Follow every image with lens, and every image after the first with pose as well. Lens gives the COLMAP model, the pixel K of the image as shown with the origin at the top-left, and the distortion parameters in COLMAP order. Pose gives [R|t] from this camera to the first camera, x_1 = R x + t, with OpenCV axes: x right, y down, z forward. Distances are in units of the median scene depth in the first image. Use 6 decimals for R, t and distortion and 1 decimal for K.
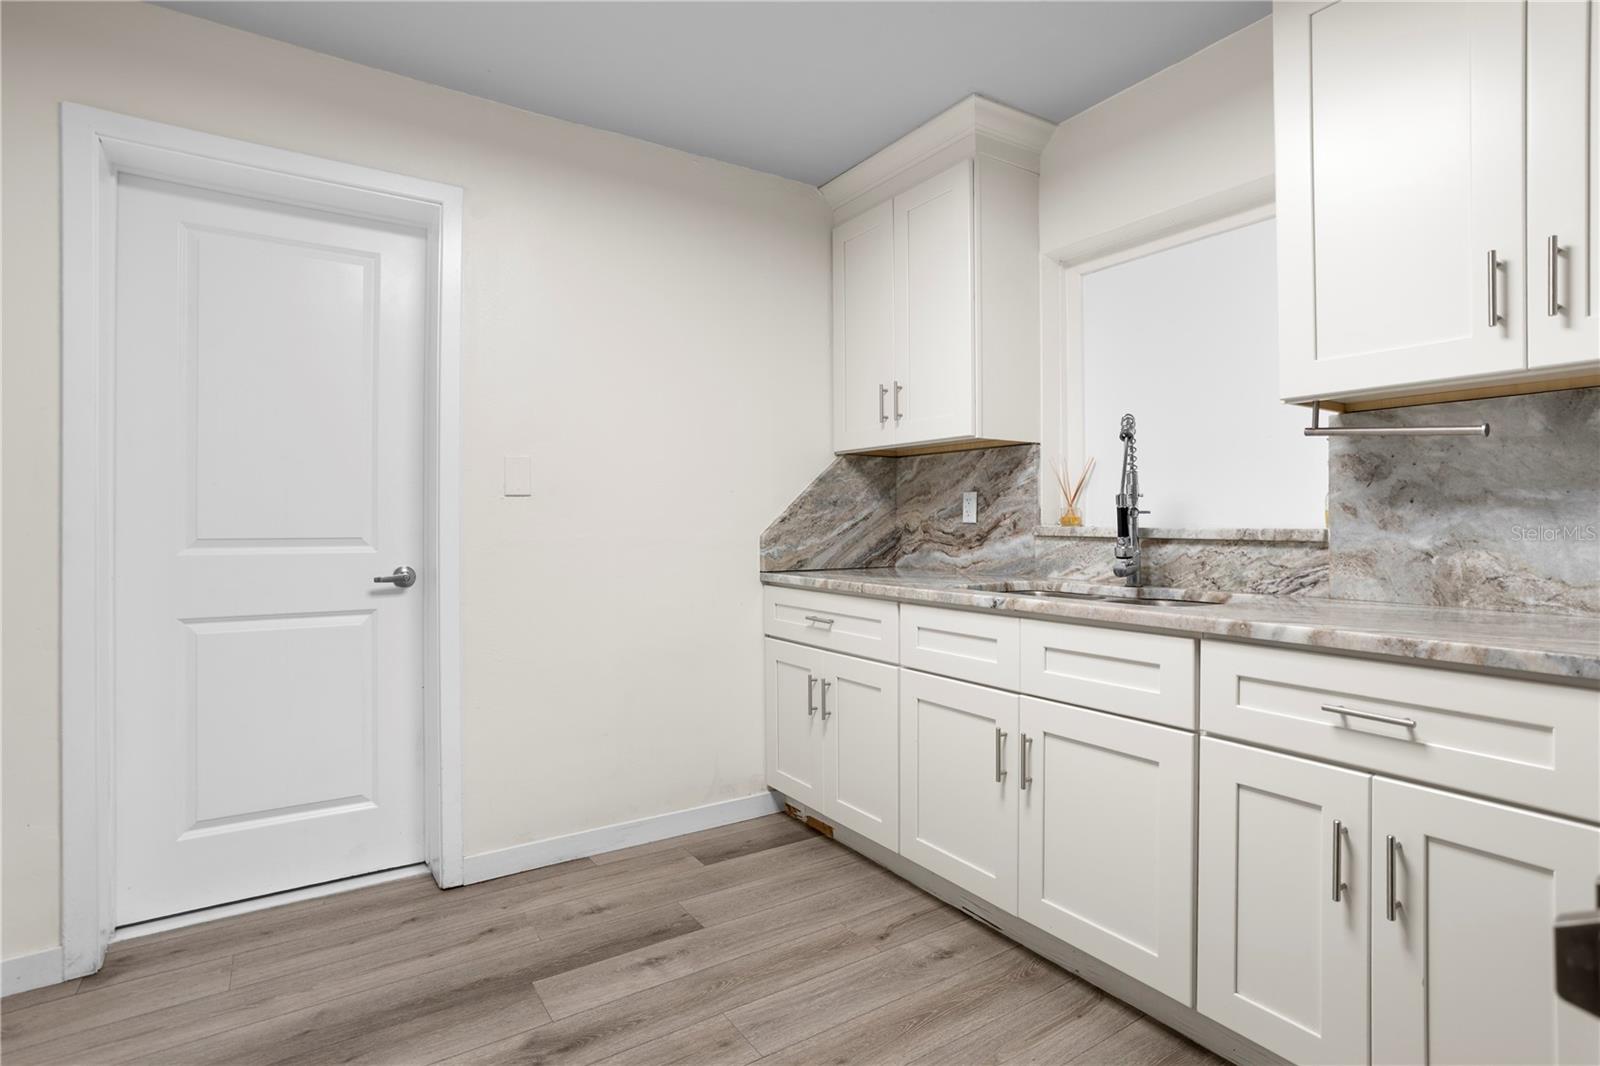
lens RADIAL K [[789.5, 0, 801.9], [0, 789.5, 512.4], [0, 0, 1]] dist [-0.047193, 0.029833]
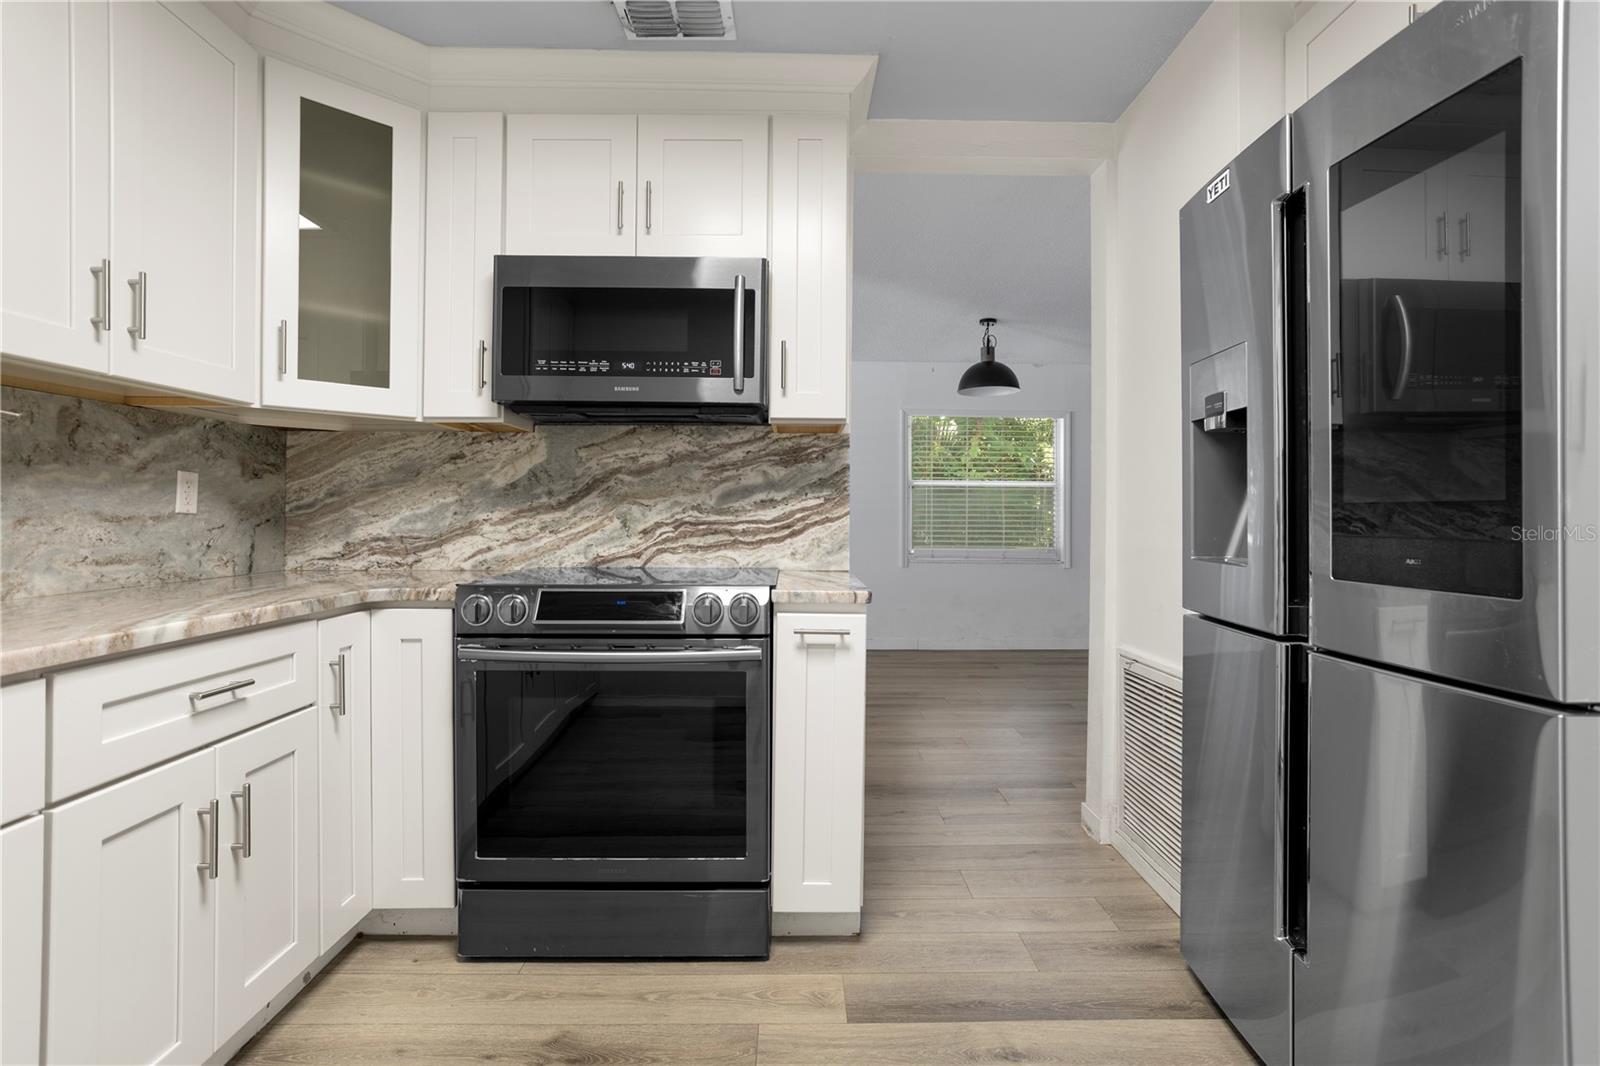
lens RADIAL K [[779.0, 0, 798.9], [0, 779.0, 513.3], [0, 0, 1]] dist [-0.045901, 0.028187]
pose [[-0.837516, 0.000131, 0.546413, -0.336850], [-0.006588, 0.999925, -0.010337, 0.013471], [-0.546374, -0.012257, -0.837452, 0.932121]]
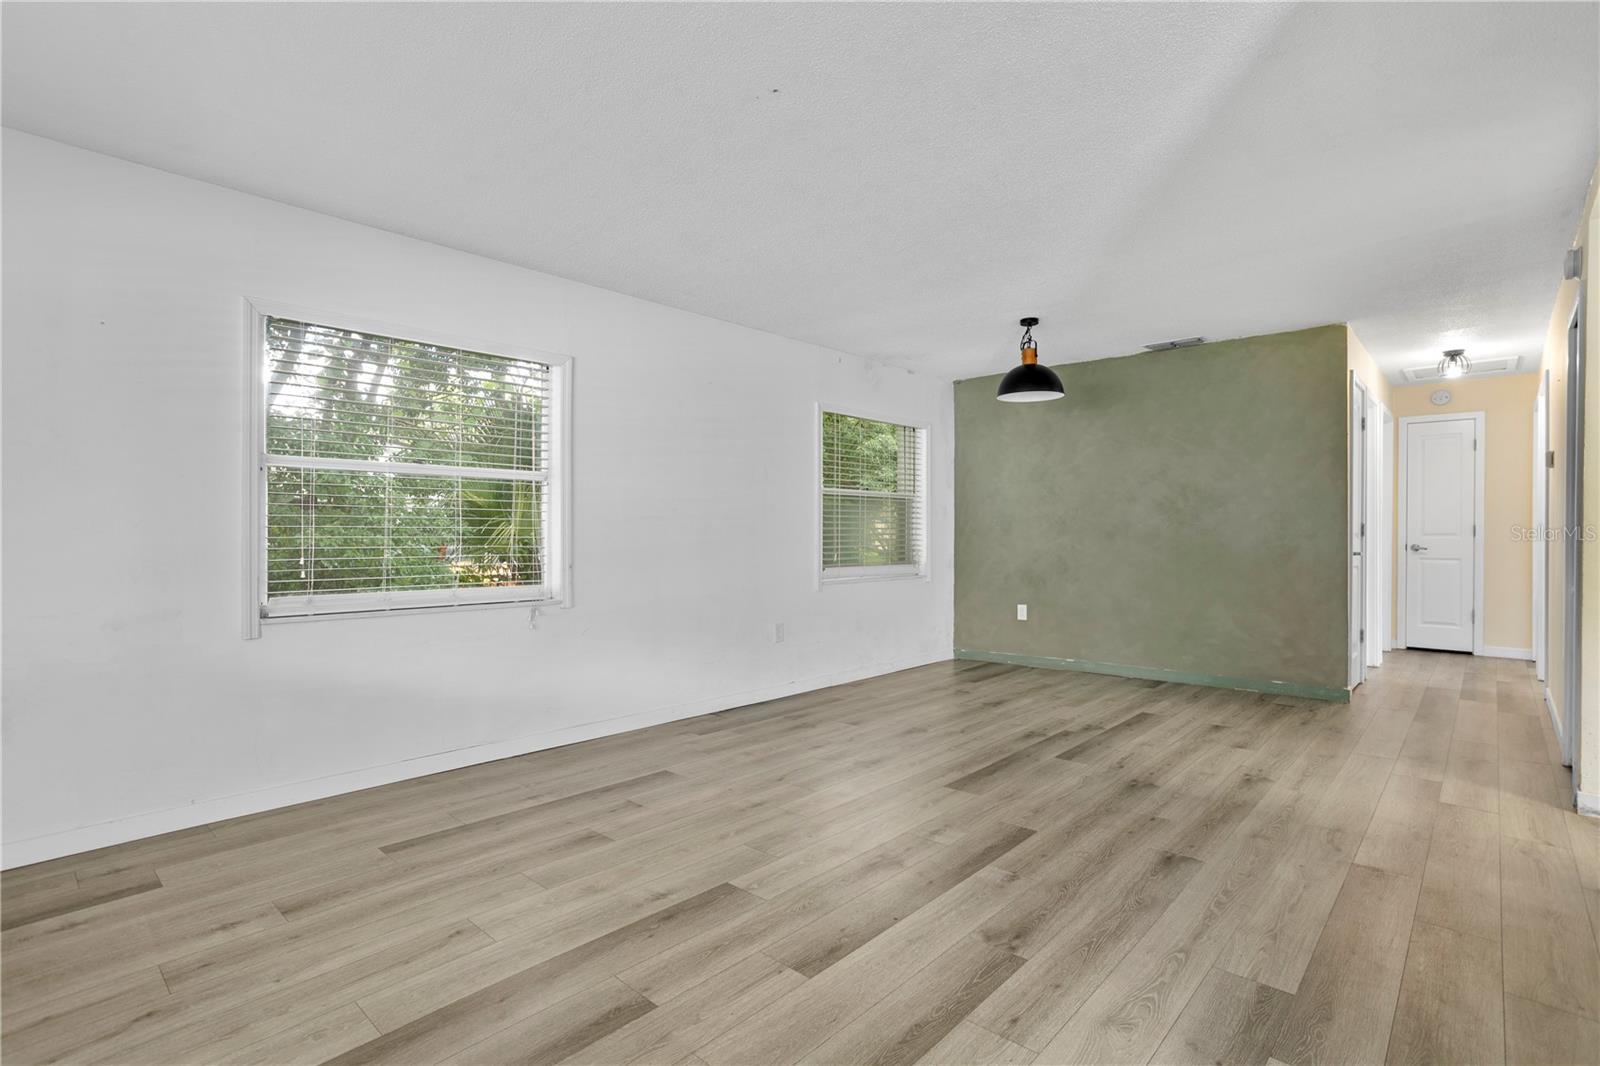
lens RADIAL K [[771.3, 0, 796.3], [0, 771.3, 525.6], [0, 0, 1]] dist [-0.048854, 0.027405]
pose [[-0.970714, -0.003315, -0.240215, 1.707343], [-0.000068, 0.999909, -0.013523, 0.014359], [0.240238, -0.013111, -0.970625, 0.581376]]
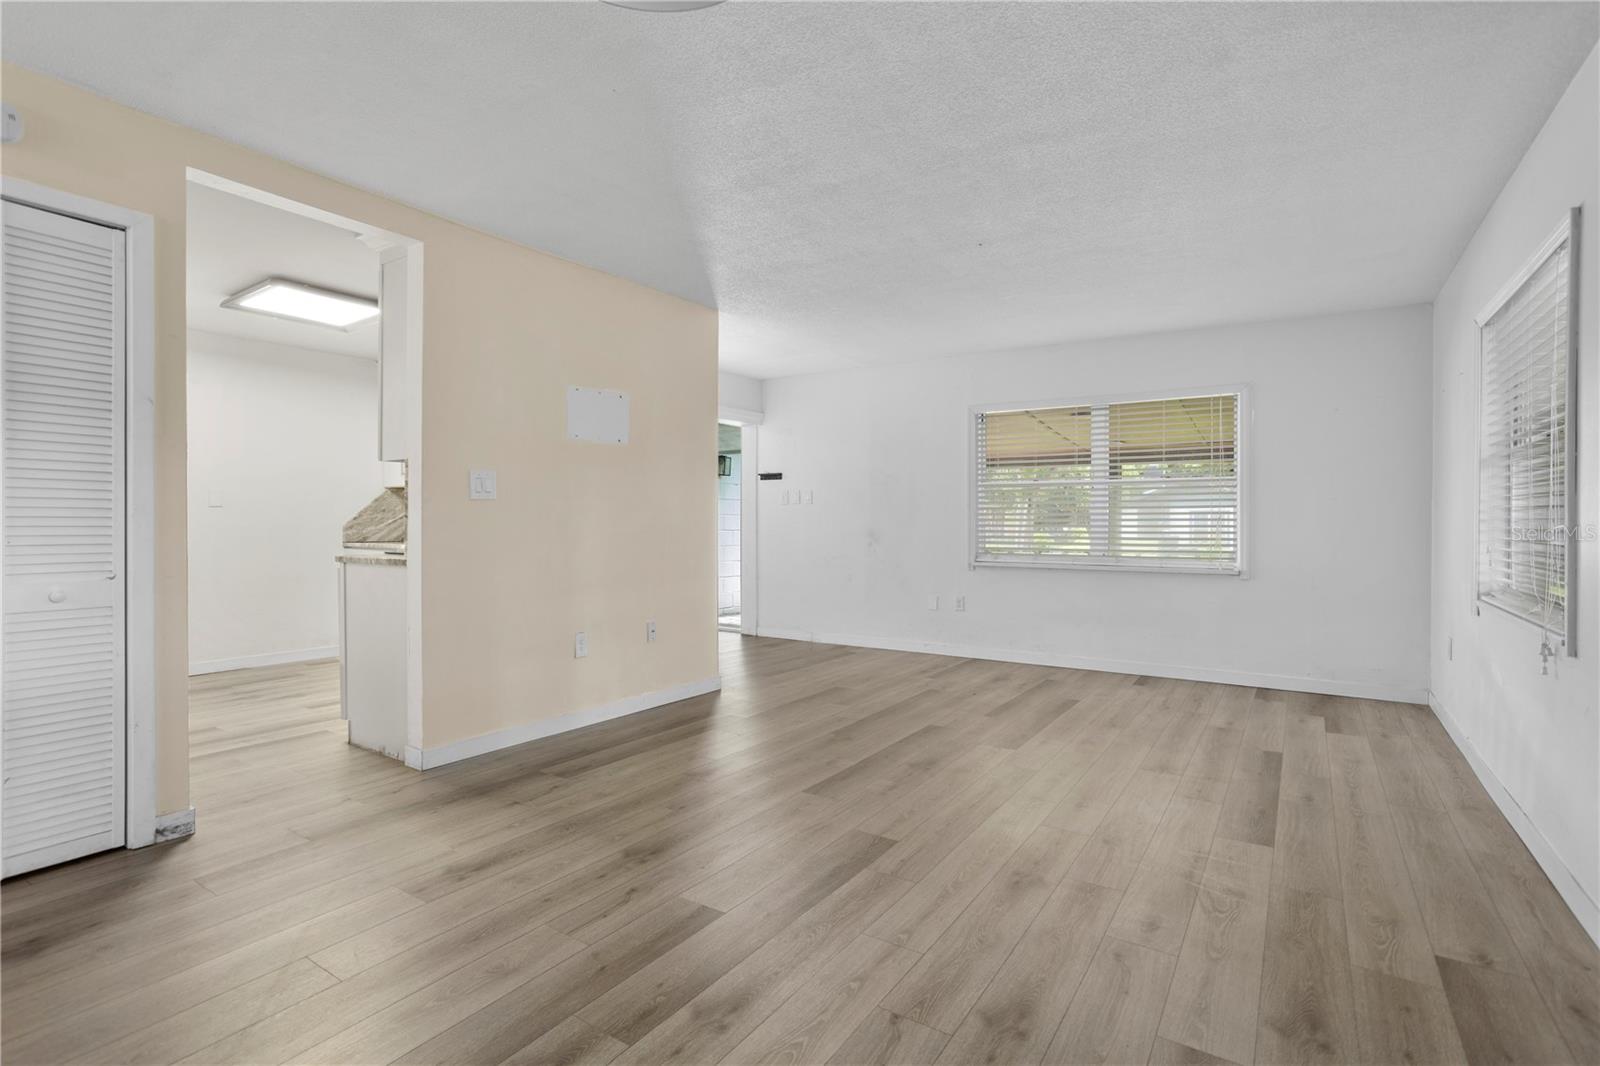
lens RADIAL K [[771.3, 0, 796.3], [0, 771.3, 525.6], [0, 0, 1]] dist [-0.048854, 0.027405]
pose [[0.921195, 0.001411, 0.389099, 0.417260], [-0.006294, 0.999917, 0.011275, 0.004940], [-0.389051, -0.012836, 0.921127, -1.915858]]
